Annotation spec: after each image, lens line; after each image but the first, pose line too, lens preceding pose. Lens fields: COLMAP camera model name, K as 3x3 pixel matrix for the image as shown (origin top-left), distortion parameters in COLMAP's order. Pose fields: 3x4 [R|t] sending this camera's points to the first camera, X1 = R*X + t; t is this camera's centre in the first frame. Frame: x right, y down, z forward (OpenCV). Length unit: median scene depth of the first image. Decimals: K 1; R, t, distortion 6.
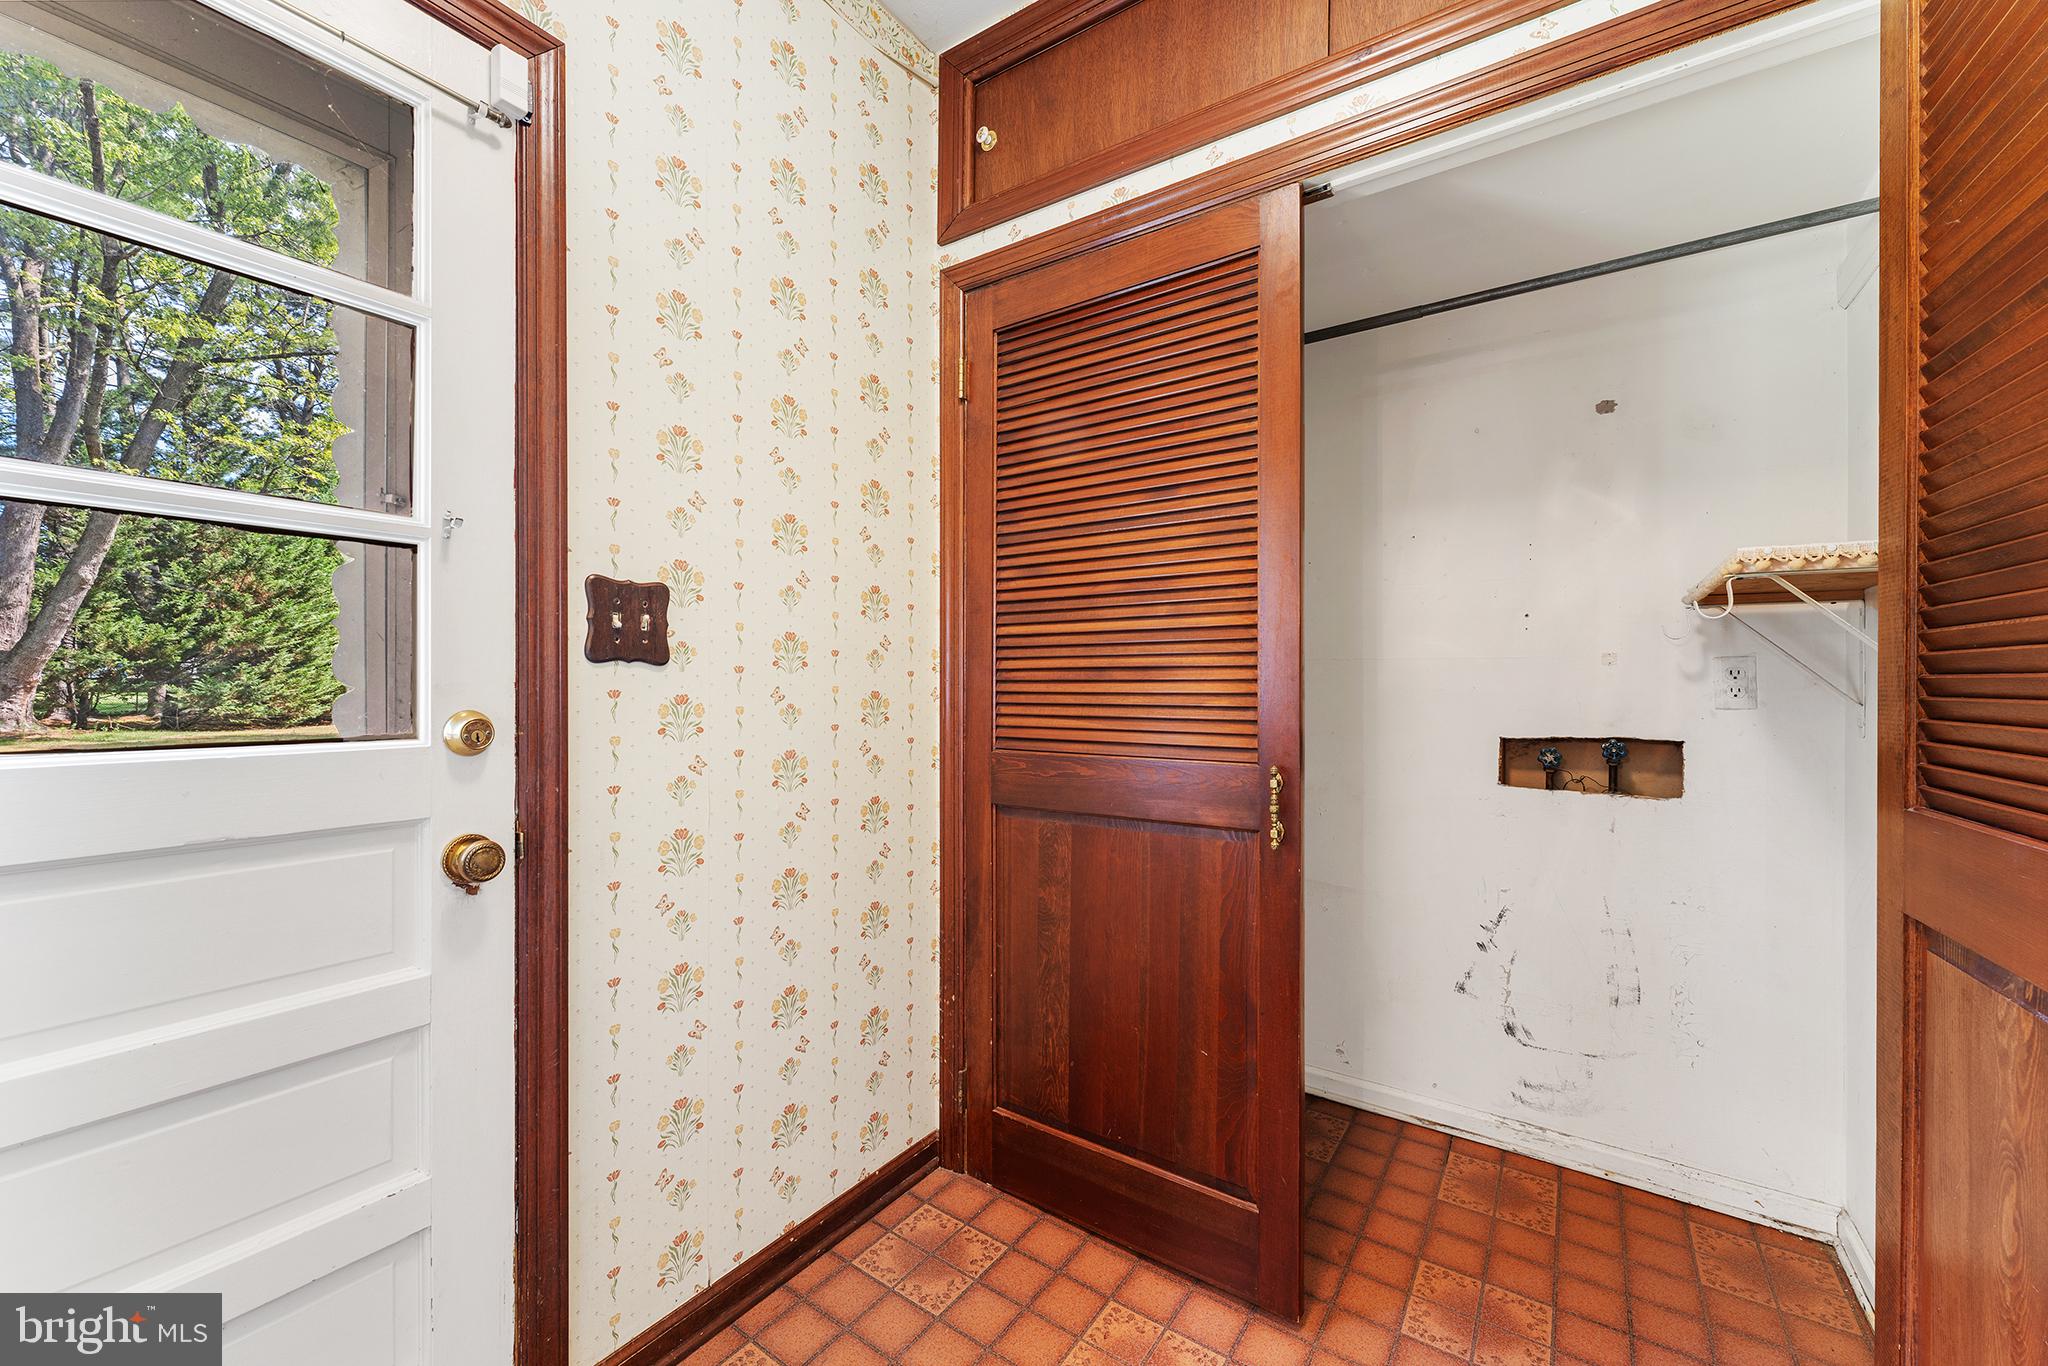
lens RADIAL K [[809.1, 0, 1024.0], [0, 809.1, 683.0], [0, 0, 1]] dist [-0.000050, -0.000007]
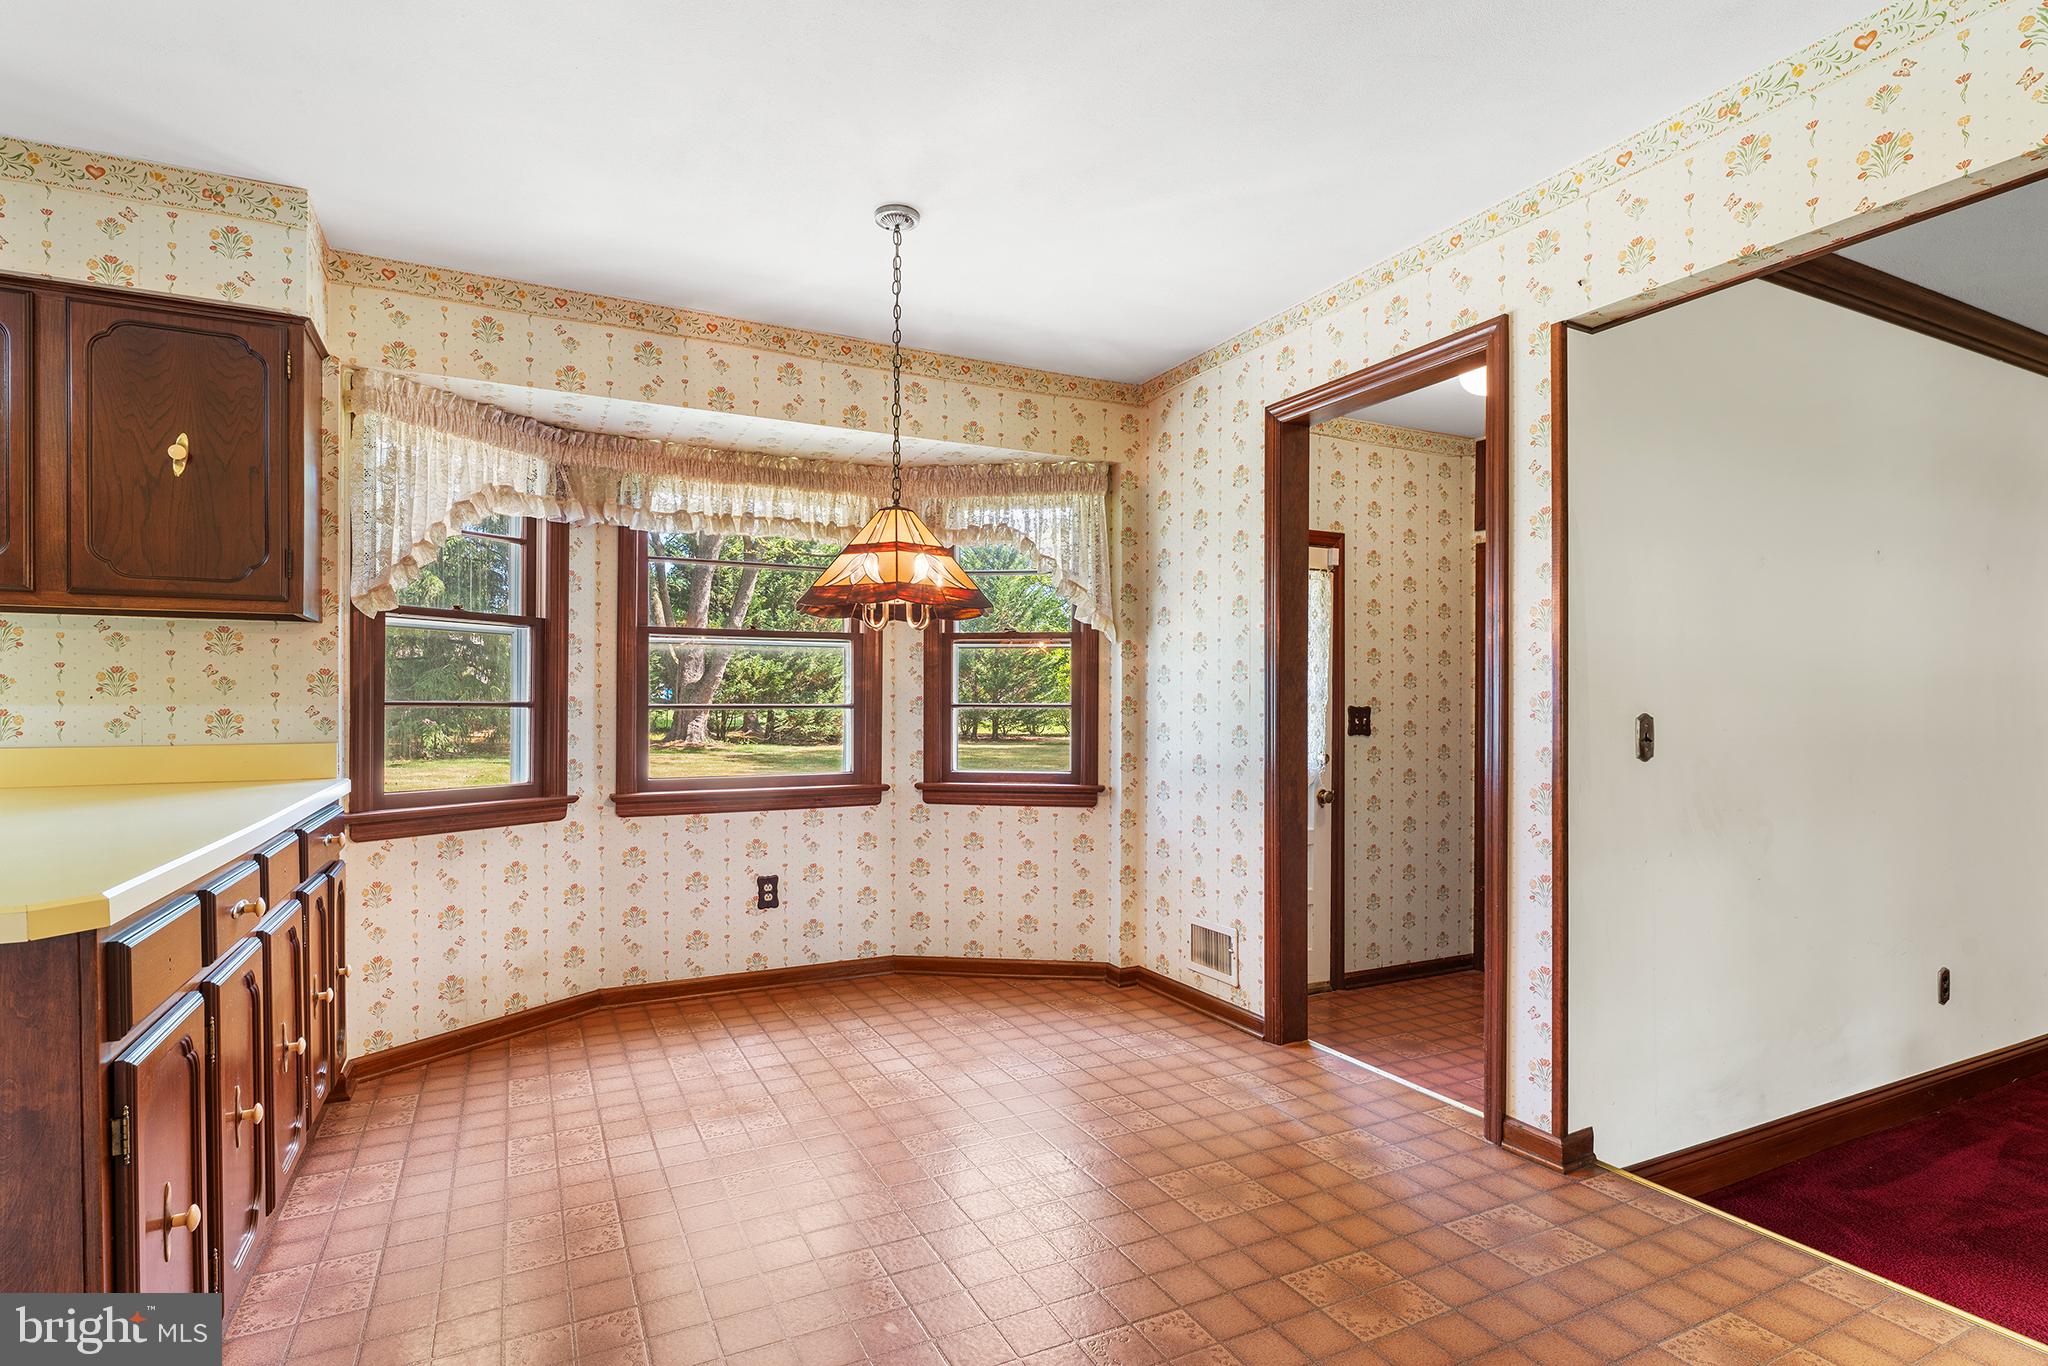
lens RADIAL K [[1011.9, 0, 1021.6], [0, 1011.9, 709.9], [0, 0, 1]] dist [0.001196, 0.000064]
pose [[0.876036, 0.006979, -0.482196, 0.155735], [-0.003468, 0.999961, 0.008172, -0.114163], [0.482234, -0.005487, 0.876025, -2.216712]]
